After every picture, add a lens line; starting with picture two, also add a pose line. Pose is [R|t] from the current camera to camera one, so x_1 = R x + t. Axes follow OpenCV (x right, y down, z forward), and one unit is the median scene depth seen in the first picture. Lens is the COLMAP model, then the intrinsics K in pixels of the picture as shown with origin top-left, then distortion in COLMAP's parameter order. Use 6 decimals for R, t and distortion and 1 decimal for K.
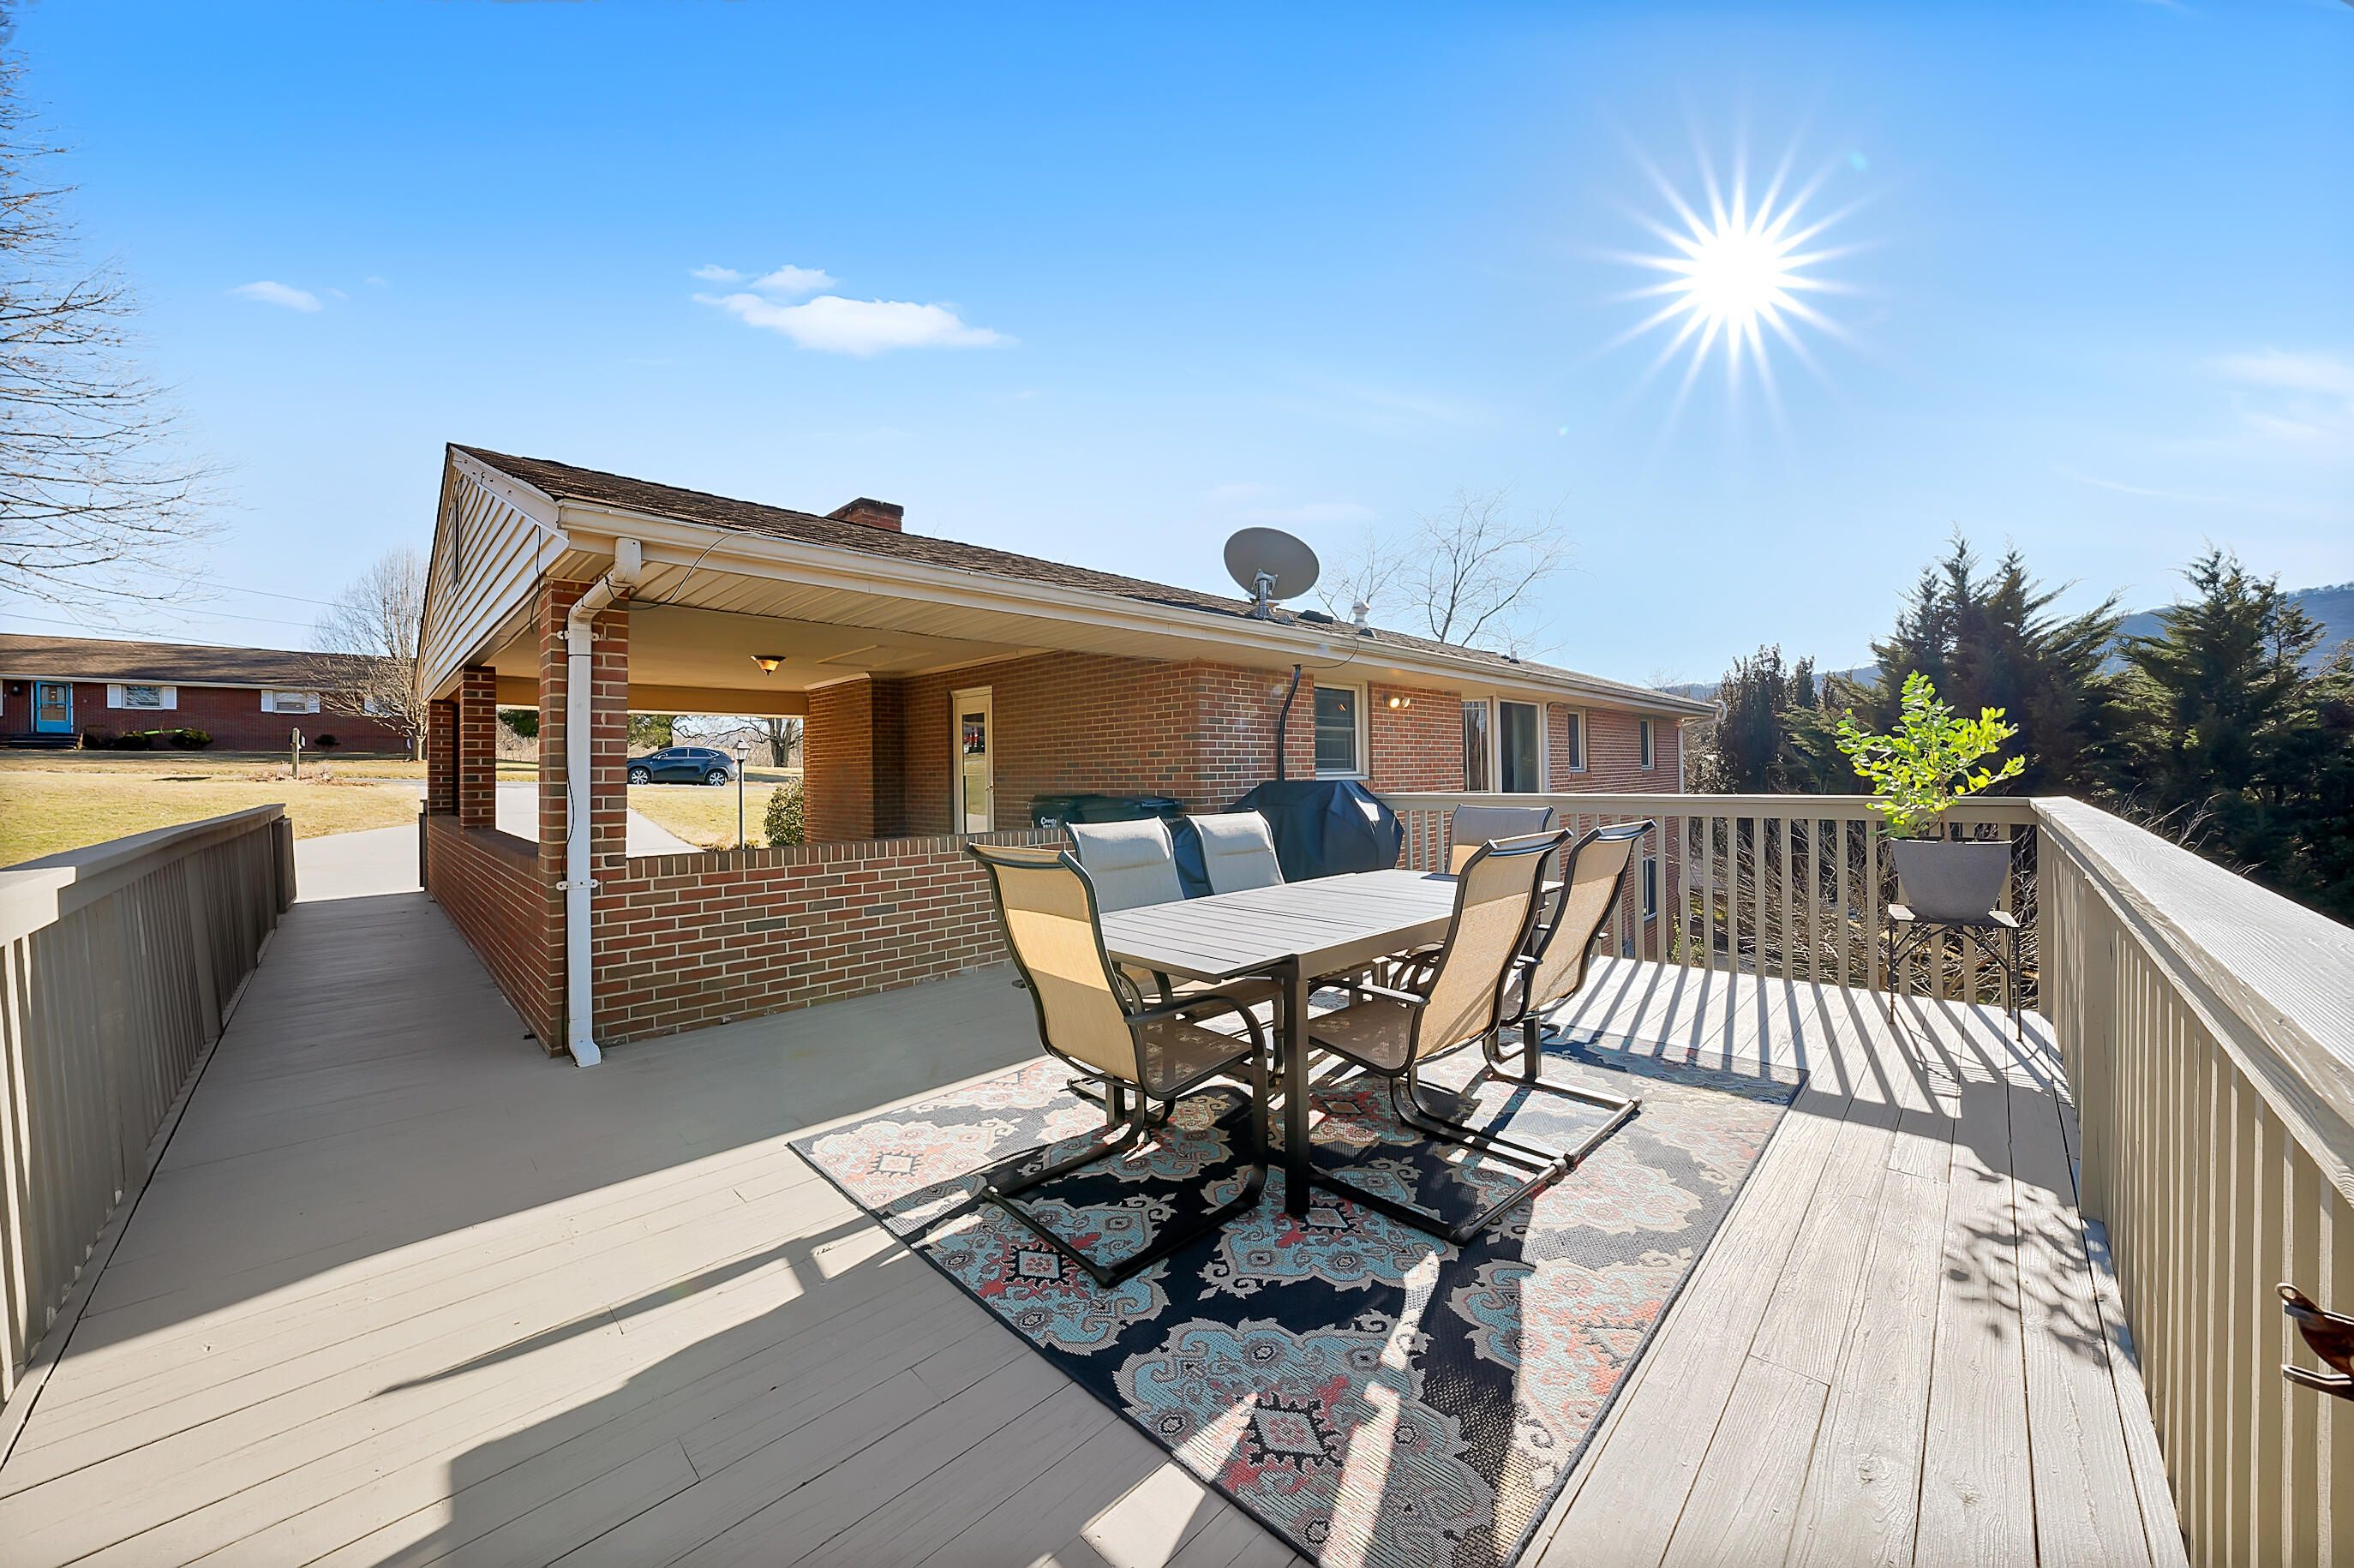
lens RADIAL K [[830.0, 0, 1196.5], [0, 830.0, 766.4], [0, 0, 1]] dist [-0.011409, -0.000108]
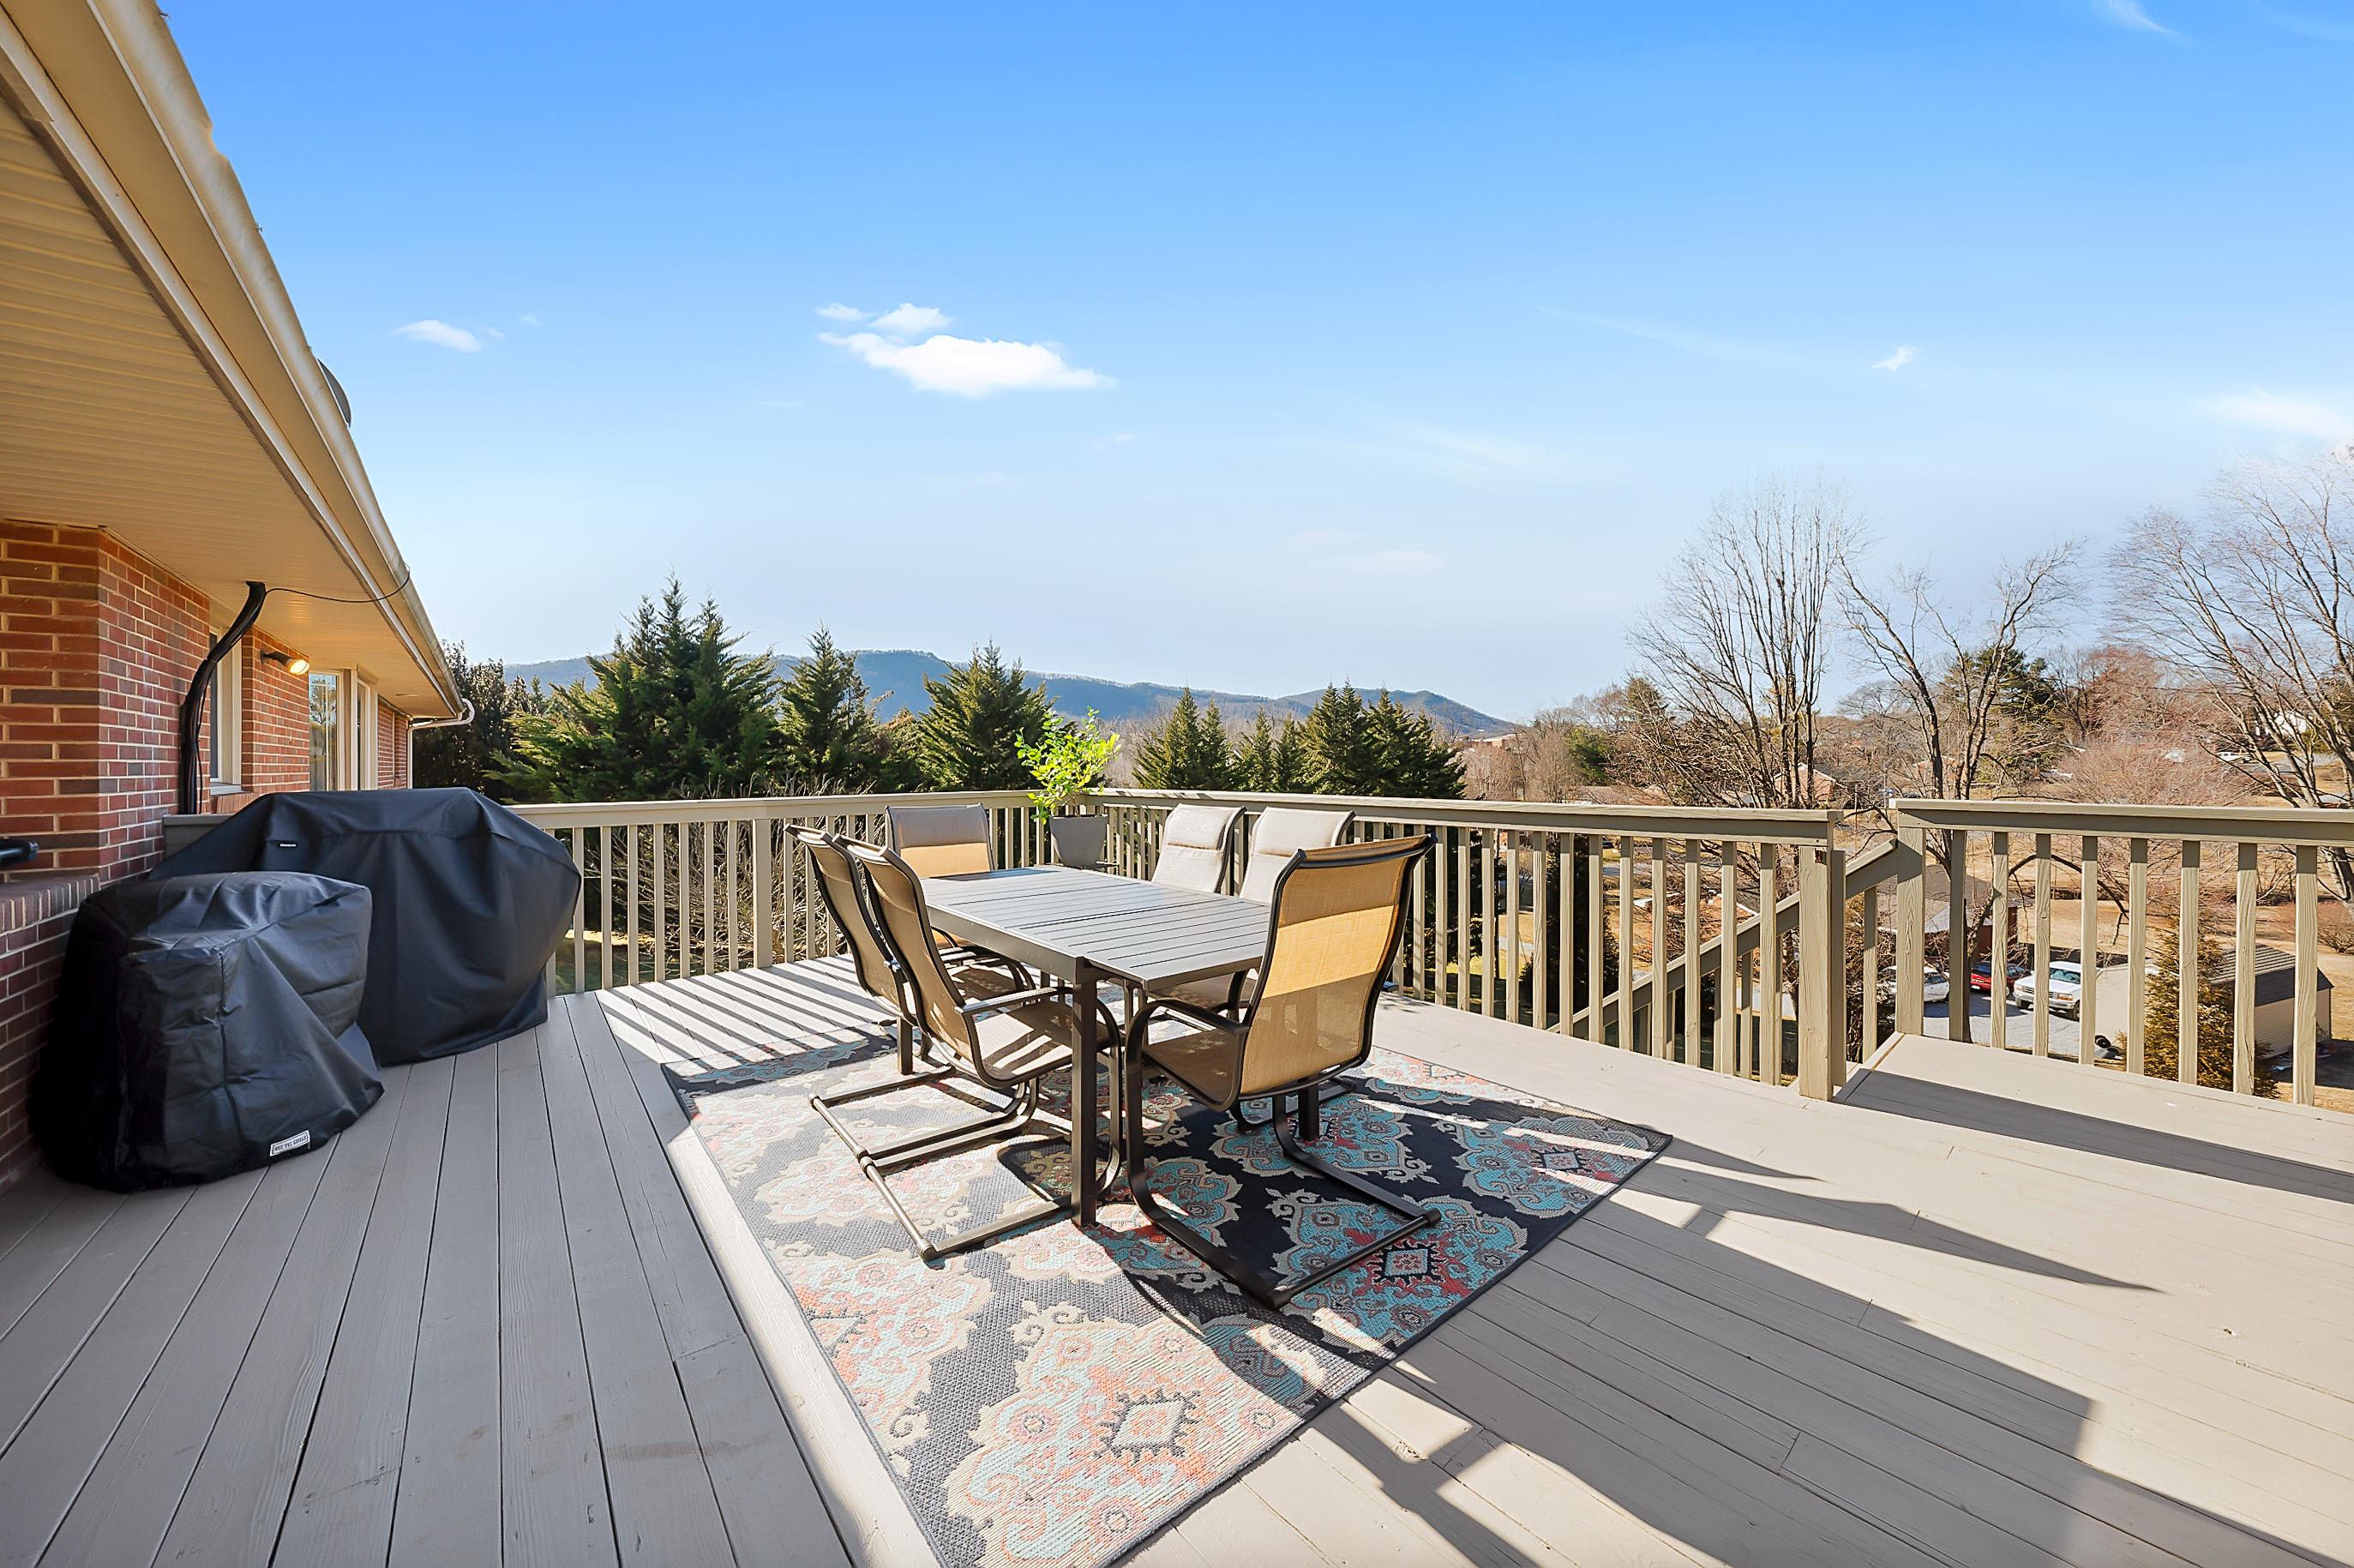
lens RADIAL K [[830.1, 0, 1194.7], [0, 830.1, 790.9], [0, 0, 1]] dist [-0.011409, -0.000108]
pose [[0.108395, -0.017676, 0.993951, -1.046181], [0.001100, 0.999843, 0.017661, 0.019988], [-0.994107, -0.000821, 0.108398, 1.008135]]
